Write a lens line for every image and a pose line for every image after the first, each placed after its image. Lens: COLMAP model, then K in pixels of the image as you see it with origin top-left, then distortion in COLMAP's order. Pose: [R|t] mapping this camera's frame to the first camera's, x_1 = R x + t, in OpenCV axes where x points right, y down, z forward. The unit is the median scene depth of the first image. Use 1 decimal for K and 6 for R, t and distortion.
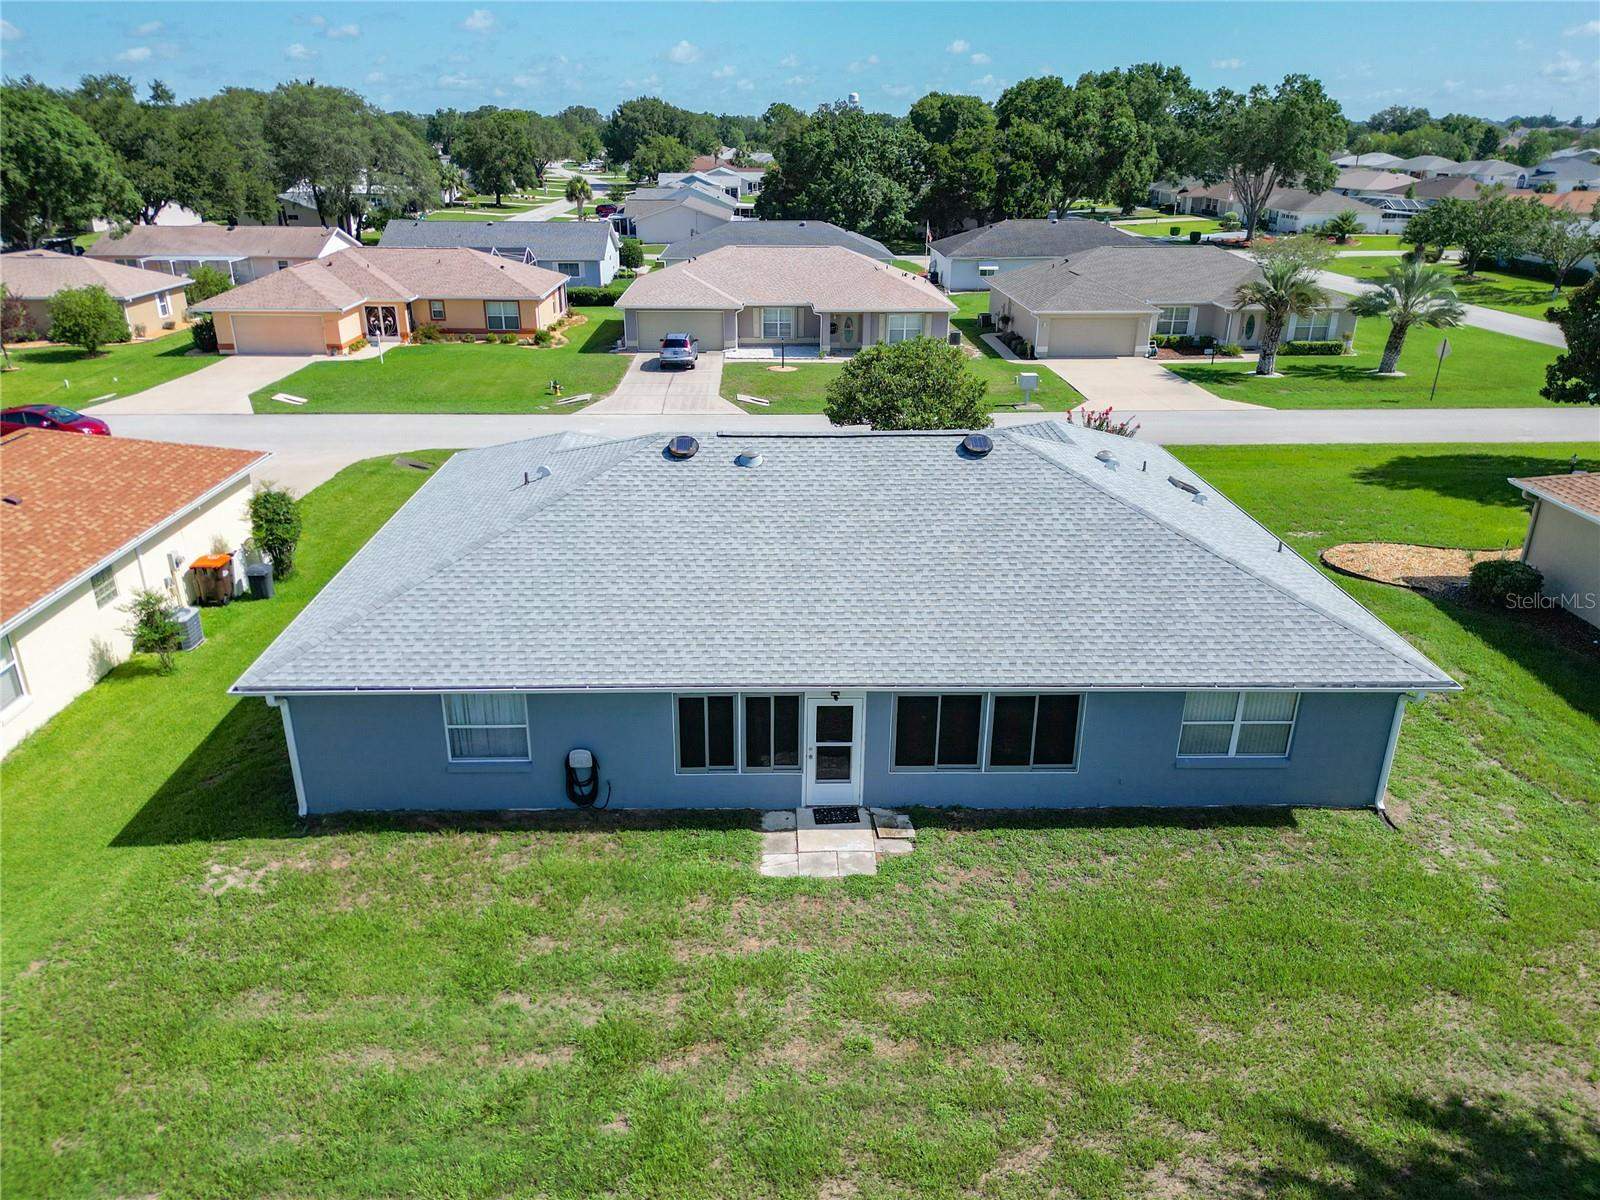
lens RADIAL K [[1136.6, 0, 807.9], [0, 1136.6, 600.0], [0, 0, 1]] dist [0.036925, -0.027451]
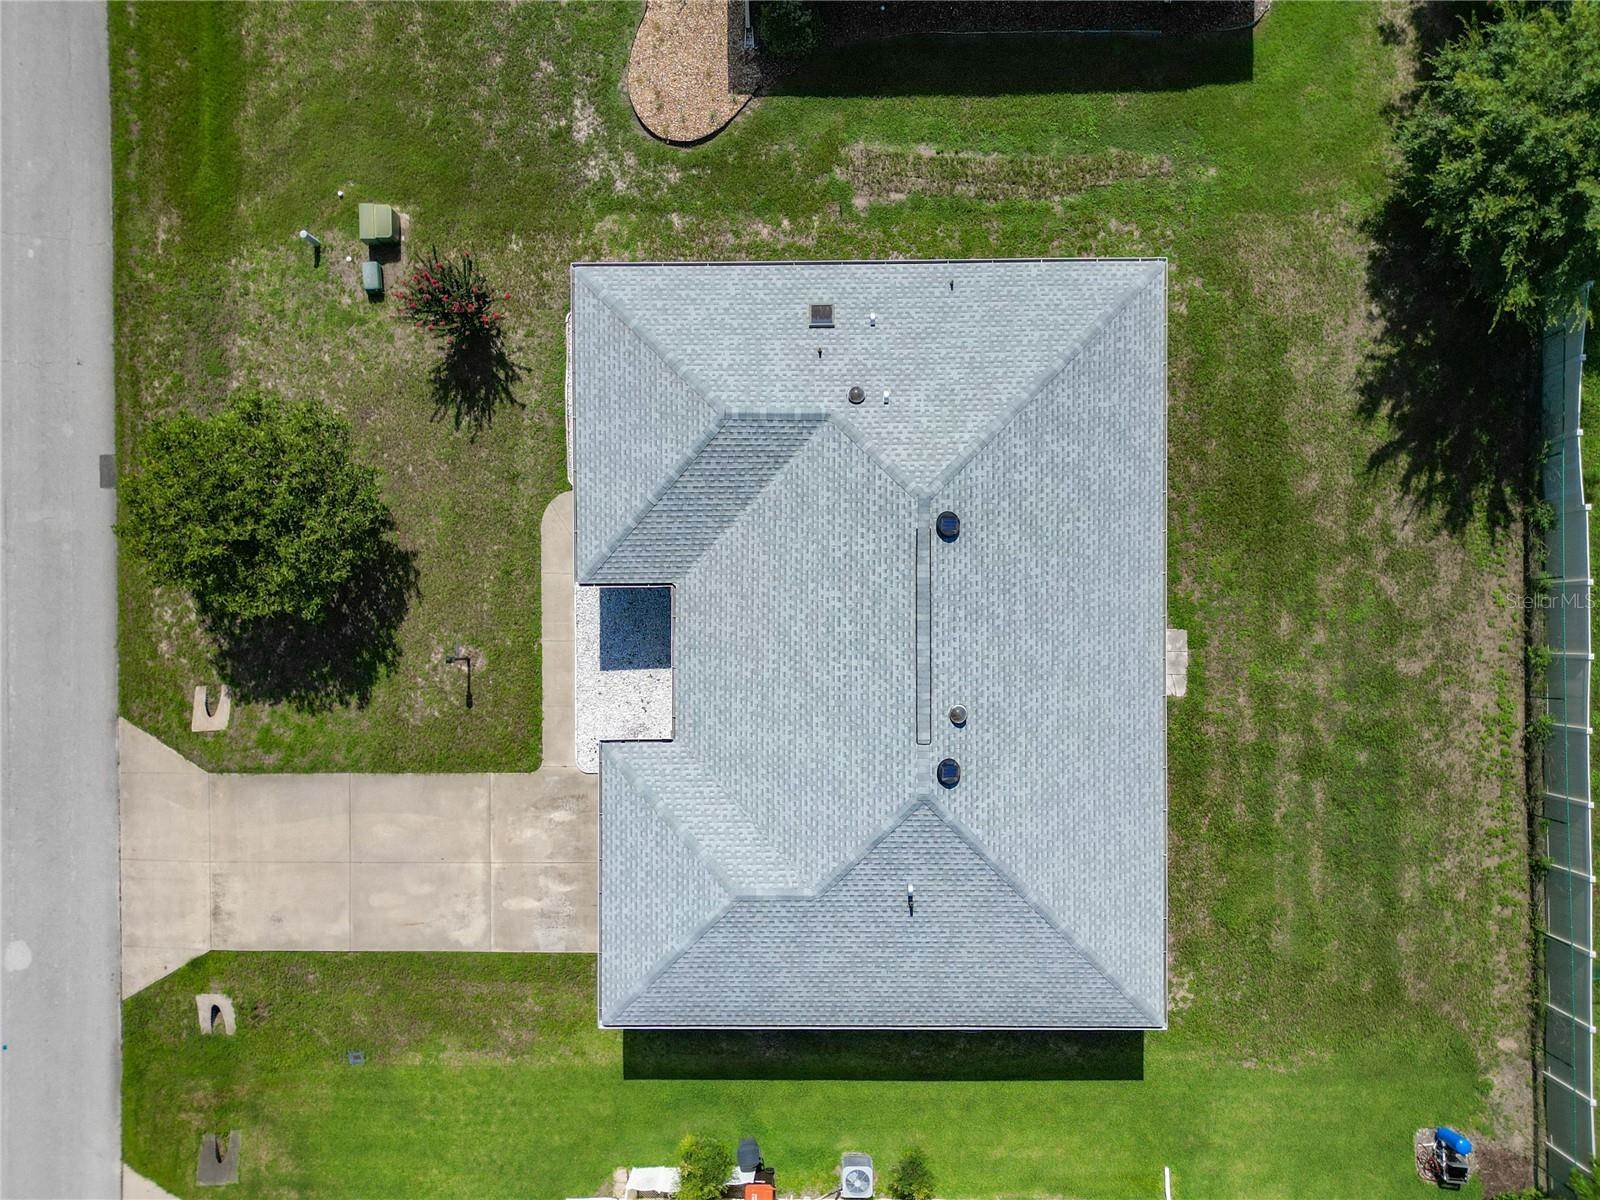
lens RADIAL K [[1136.6, 0, 799.6], [0, 1136.6, 615.8], [0, 0, 1]] dist [0.036925, -0.027451]
pose [[0.037205, -0.999302, -0.003378, 0.078086], [0.414151, 0.012343, 0.910125, -1.915479], [-0.909448, -0.035260, 0.414321, 0.971165]]
